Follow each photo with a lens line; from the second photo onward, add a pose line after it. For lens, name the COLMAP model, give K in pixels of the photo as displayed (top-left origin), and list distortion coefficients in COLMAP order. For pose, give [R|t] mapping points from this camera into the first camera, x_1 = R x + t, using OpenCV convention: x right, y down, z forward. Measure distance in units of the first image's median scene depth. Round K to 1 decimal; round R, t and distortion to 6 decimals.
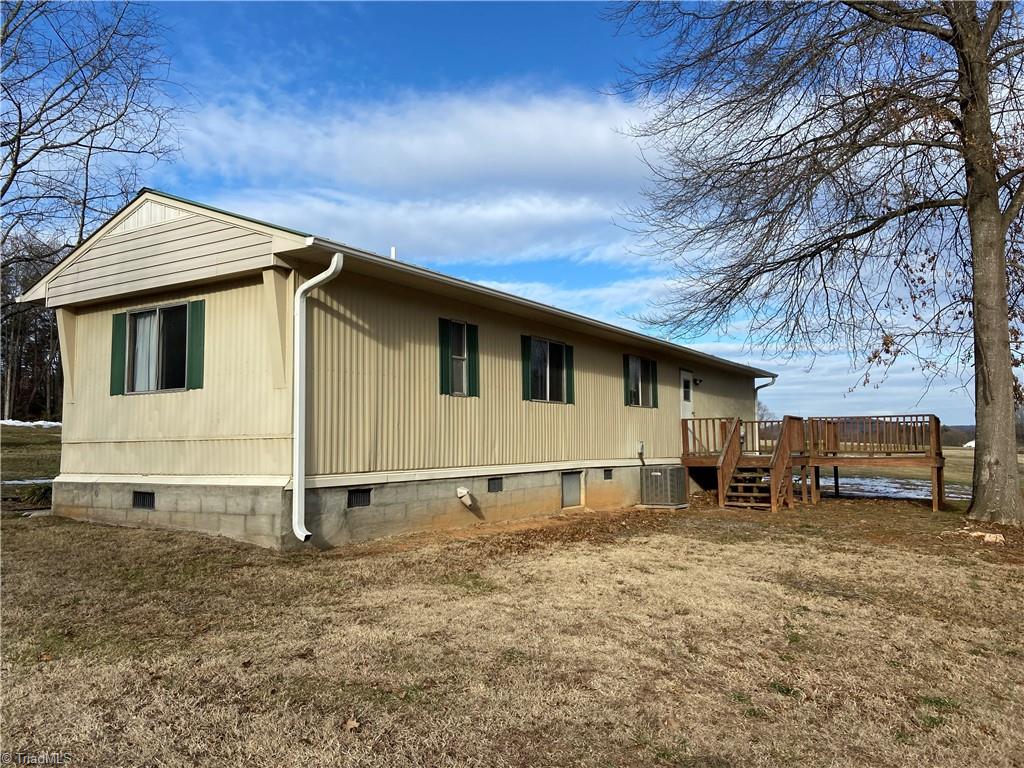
lens RADIAL K [[760.1, 0, 508.1], [0, 760.1, 372.2], [0, 0, 1]] dist [0.123064, -0.153535]
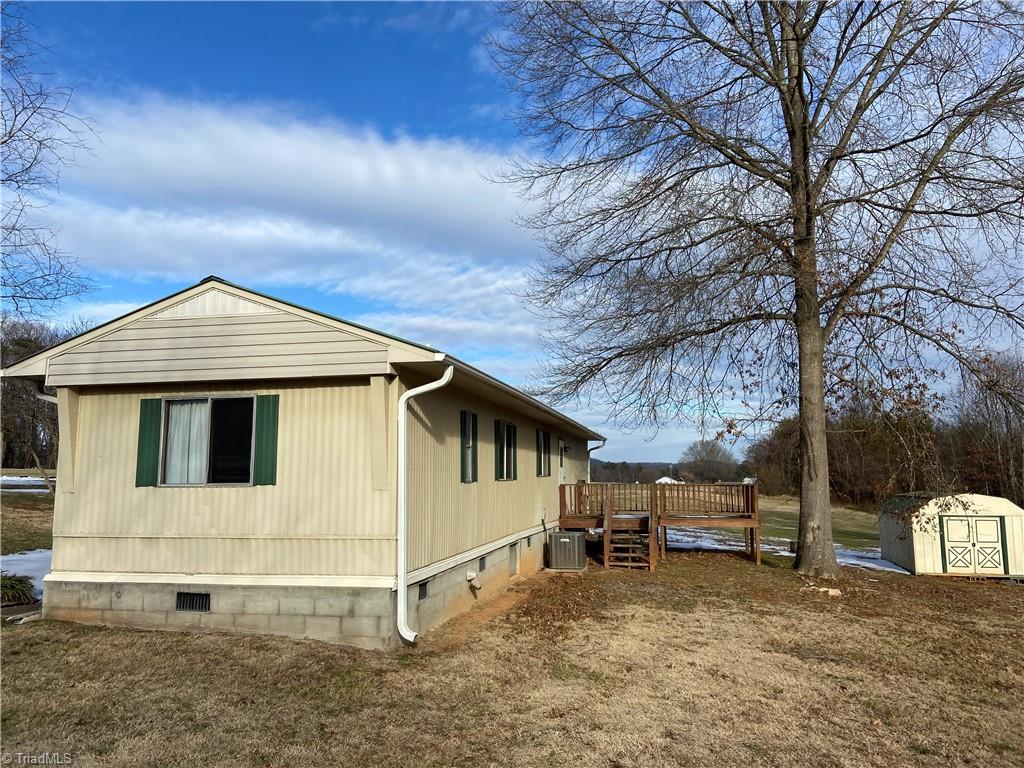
lens RADIAL K [[762.6, 0, 507.3], [0, 762.6, 379.0], [0, 0, 1]] dist [0.126066, -0.162565]
pose [[0.941745, 0.050761, 0.332476, -0.415540], [-0.039078, 0.998364, -0.041736, -0.078742], [-0.334051, 0.026312, 0.942188, -0.032528]]
